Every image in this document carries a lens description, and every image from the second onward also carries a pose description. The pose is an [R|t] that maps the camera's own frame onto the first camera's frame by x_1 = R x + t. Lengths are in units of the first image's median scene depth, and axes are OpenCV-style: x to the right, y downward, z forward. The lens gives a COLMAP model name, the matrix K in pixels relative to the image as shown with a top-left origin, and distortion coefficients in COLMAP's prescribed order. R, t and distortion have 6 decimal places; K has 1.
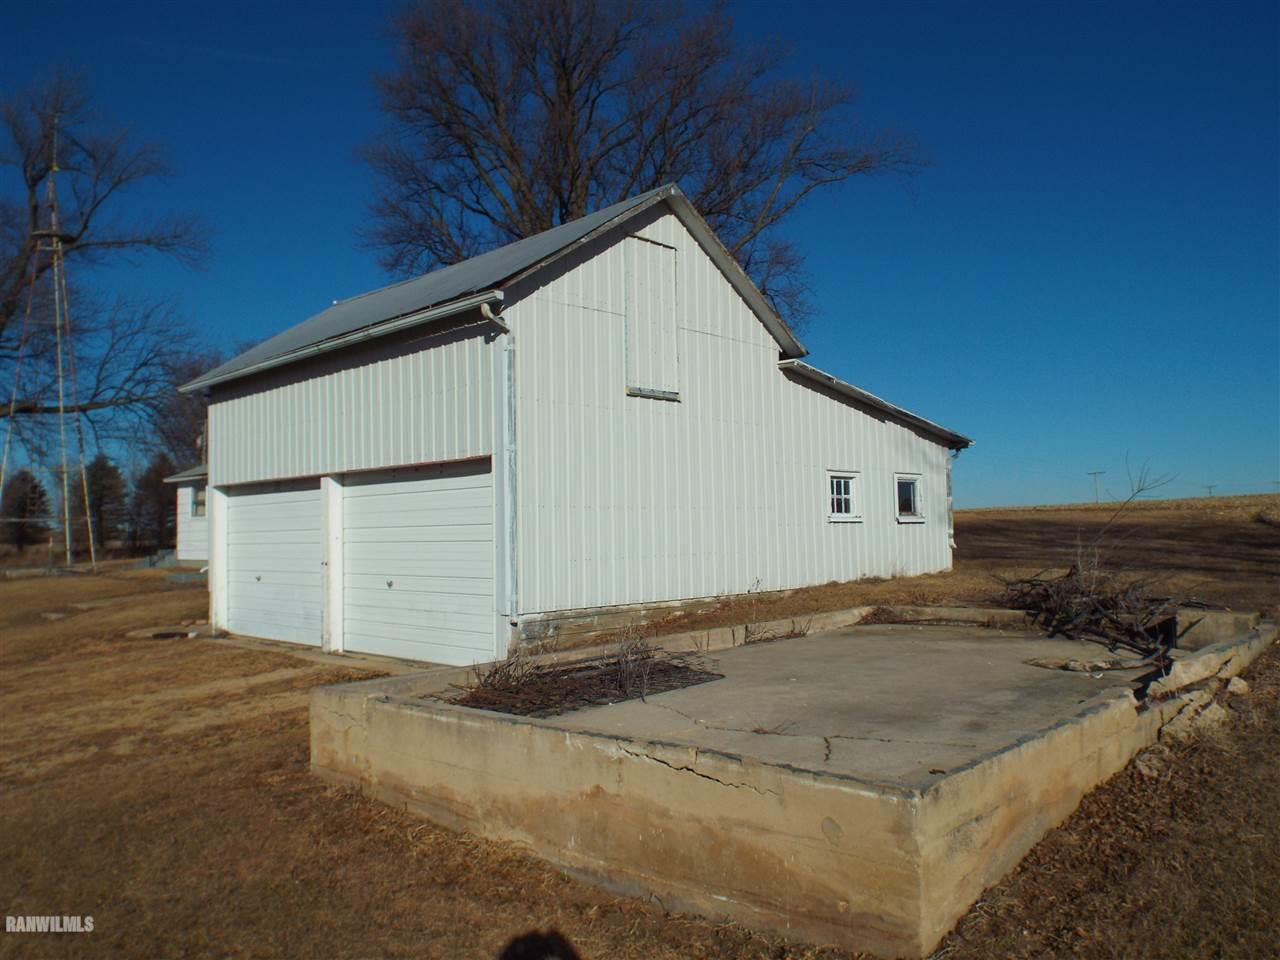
lens RADIAL K [[975.0, 0, 640.0], [0, 975.0, 481.9], [0, 0, 1]] dist [-0.005007, -0.009560]
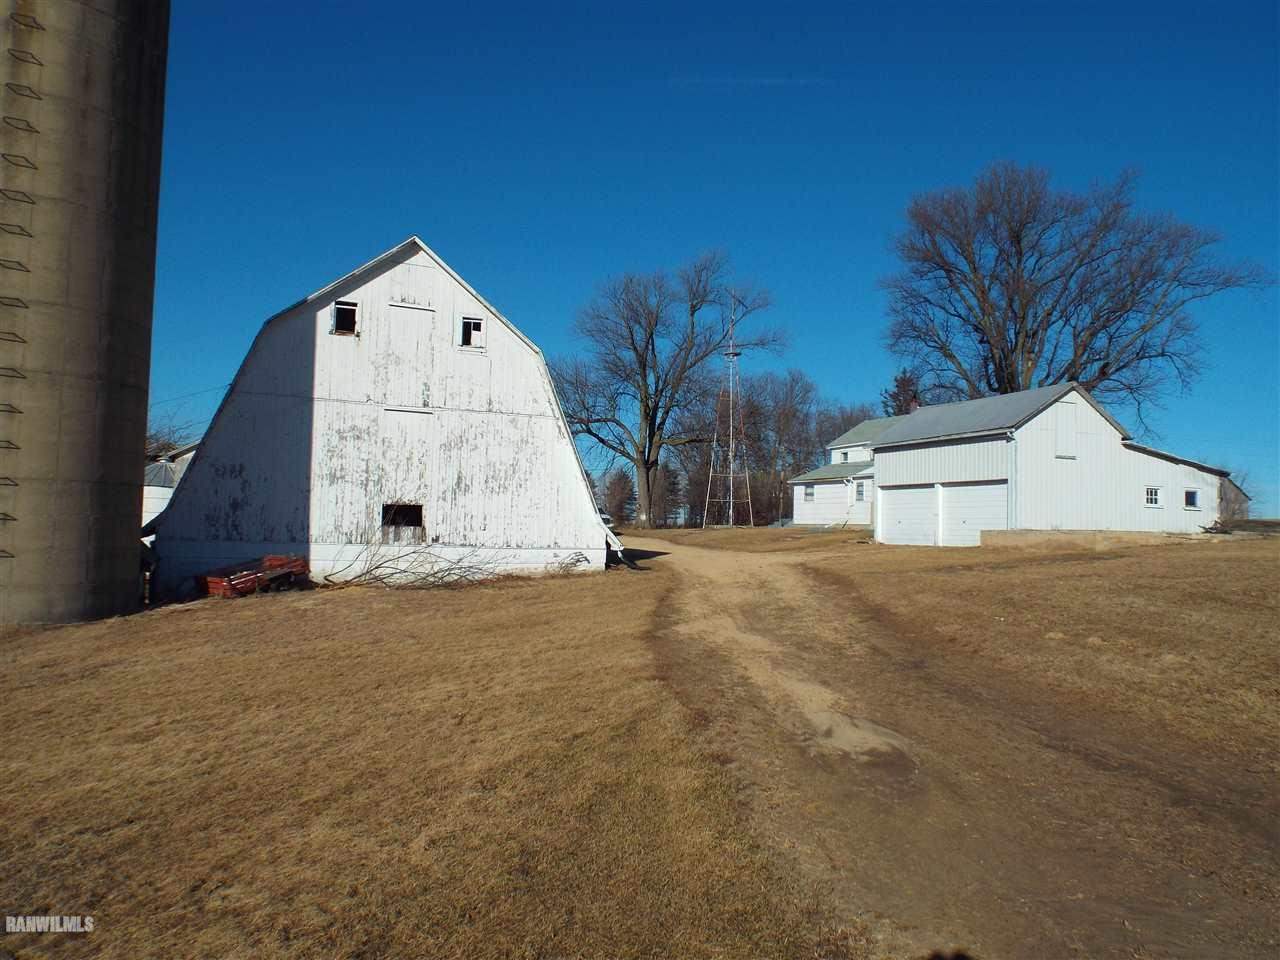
lens RADIAL K [[975.0, 0, 636.6], [0, 975.0, 479.7], [0, 0, 1]] dist [-0.005007, -0.009560]
pose [[0.914852, 0.021343, -0.403226, 0.011956], [-0.023694, 0.999719, -0.000842, 0.004684], [0.403094, 0.010324, 0.915100, -1.563183]]
